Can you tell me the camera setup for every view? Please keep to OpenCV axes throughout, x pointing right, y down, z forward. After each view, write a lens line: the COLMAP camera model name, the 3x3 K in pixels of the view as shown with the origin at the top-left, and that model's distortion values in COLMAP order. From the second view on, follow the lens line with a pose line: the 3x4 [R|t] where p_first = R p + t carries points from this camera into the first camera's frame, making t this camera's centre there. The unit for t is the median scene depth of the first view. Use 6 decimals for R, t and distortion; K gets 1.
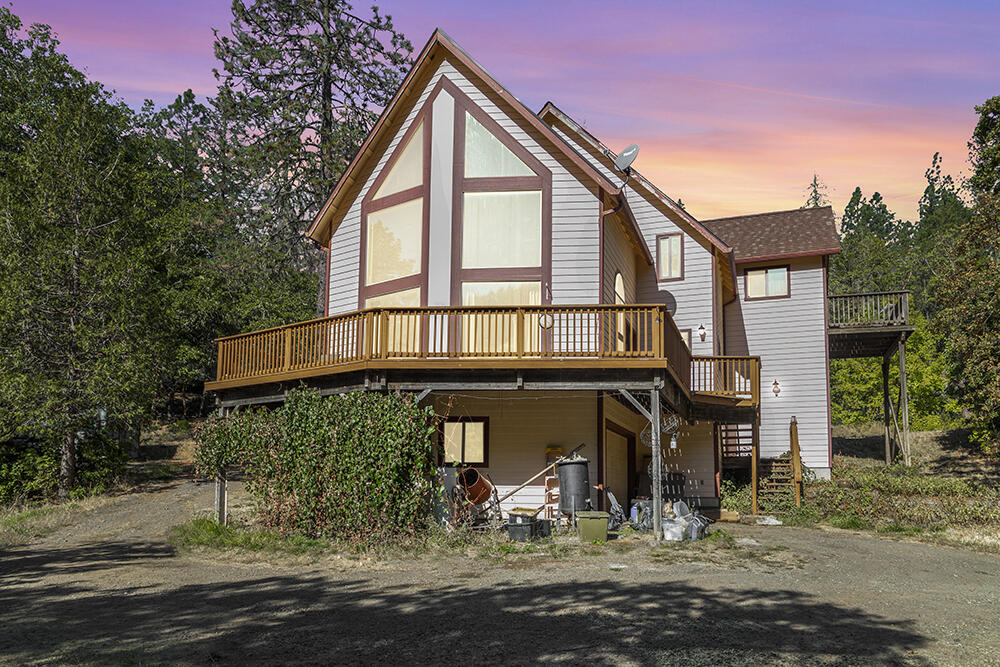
lens RADIAL K [[704.0, 0, 500.5], [0, 704.0, 433.3], [0, 0, 1]] dist [-0.002039, -0.001439]
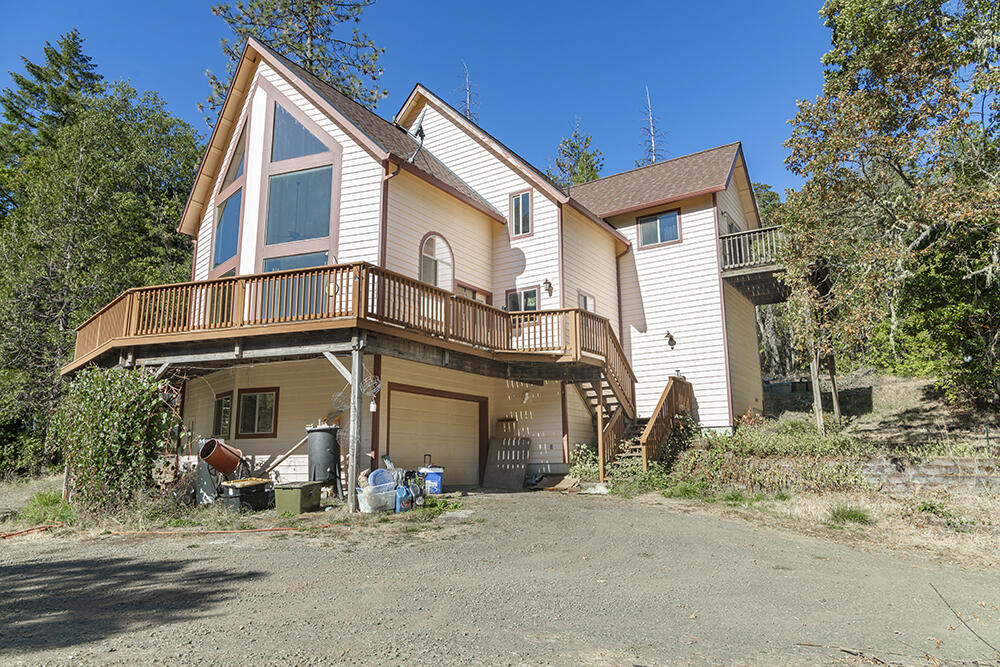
lens RADIAL K [[658.7, 0, 499.5], [0, 658.7, 340.2], [0, 0, 1]] dist [0.000102, -0.002614]
pose [[0.968403, -0.064380, -0.240939, 0.482169], [0.040460, 0.993864, -0.102946, 0.018460], [0.246089, 0.089945, 0.965065, 0.146798]]
